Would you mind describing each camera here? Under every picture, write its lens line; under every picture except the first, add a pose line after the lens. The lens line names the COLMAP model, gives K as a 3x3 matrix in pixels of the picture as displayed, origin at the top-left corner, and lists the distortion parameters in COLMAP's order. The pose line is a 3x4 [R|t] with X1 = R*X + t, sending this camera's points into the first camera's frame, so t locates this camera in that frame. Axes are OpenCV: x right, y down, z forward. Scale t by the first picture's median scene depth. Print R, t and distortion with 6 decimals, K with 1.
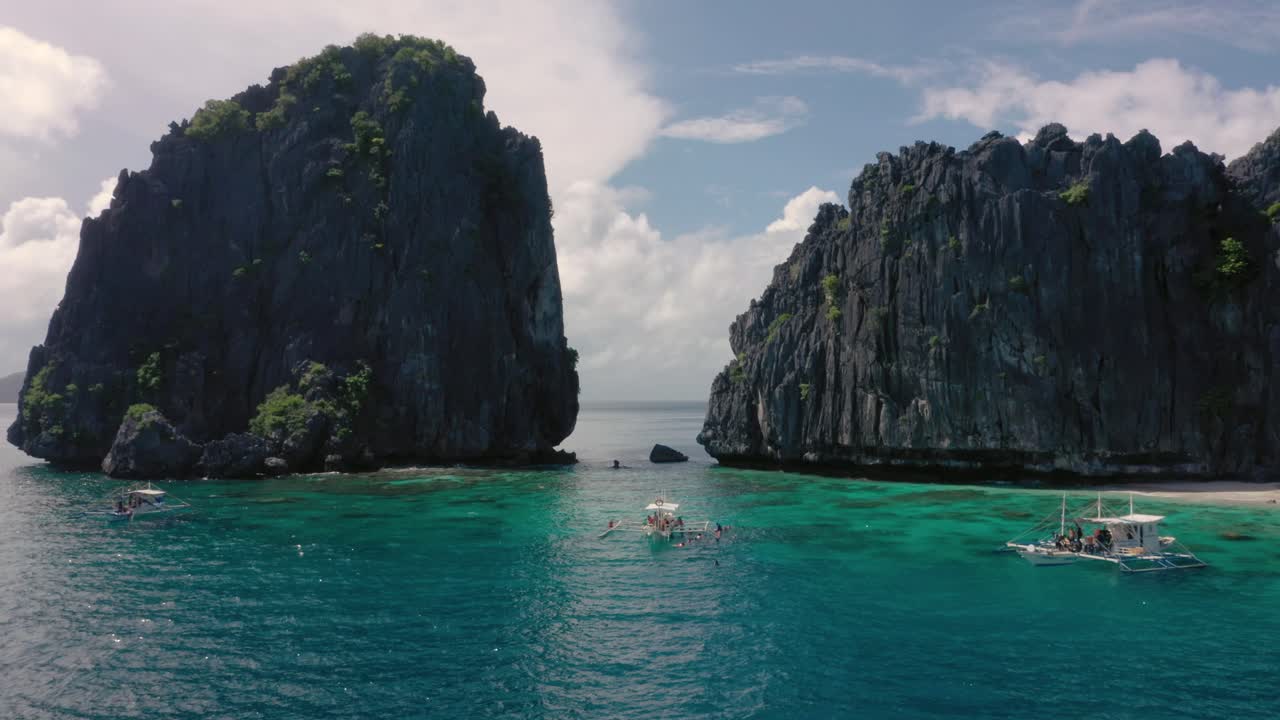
lens RADIAL K [[1053.5, 0, 640.0], [0, 1053.5, 360.0], [0, 0, 1]] dist [0.030388, 0.000708]
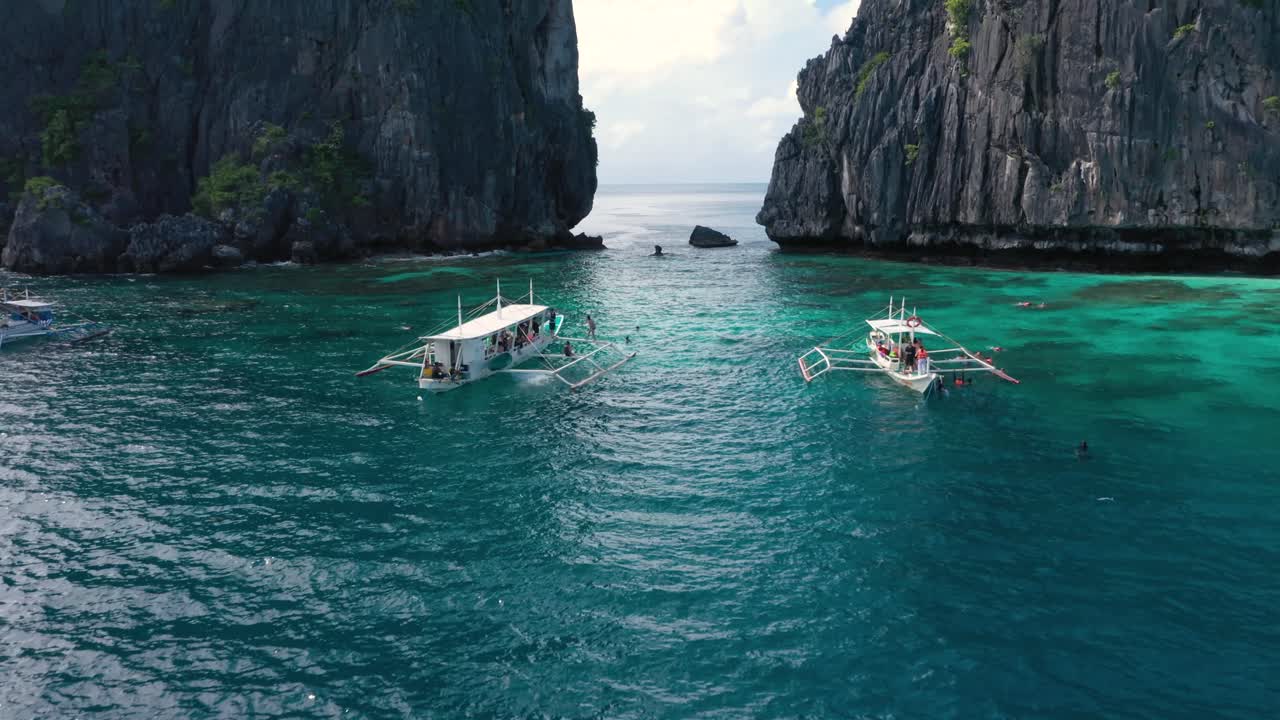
lens RADIAL K [[954.7, 0, 640.0], [0, 954.7, 360.0], [0, 0, 1]] dist [0.003026, 0.005096]
pose [[0.999184, -0.013433, 0.038081, -0.071165], [0.004927, 0.976558, 0.215199, 0.025376], [-0.040079, -0.214836, 0.975827, 0.292626]]
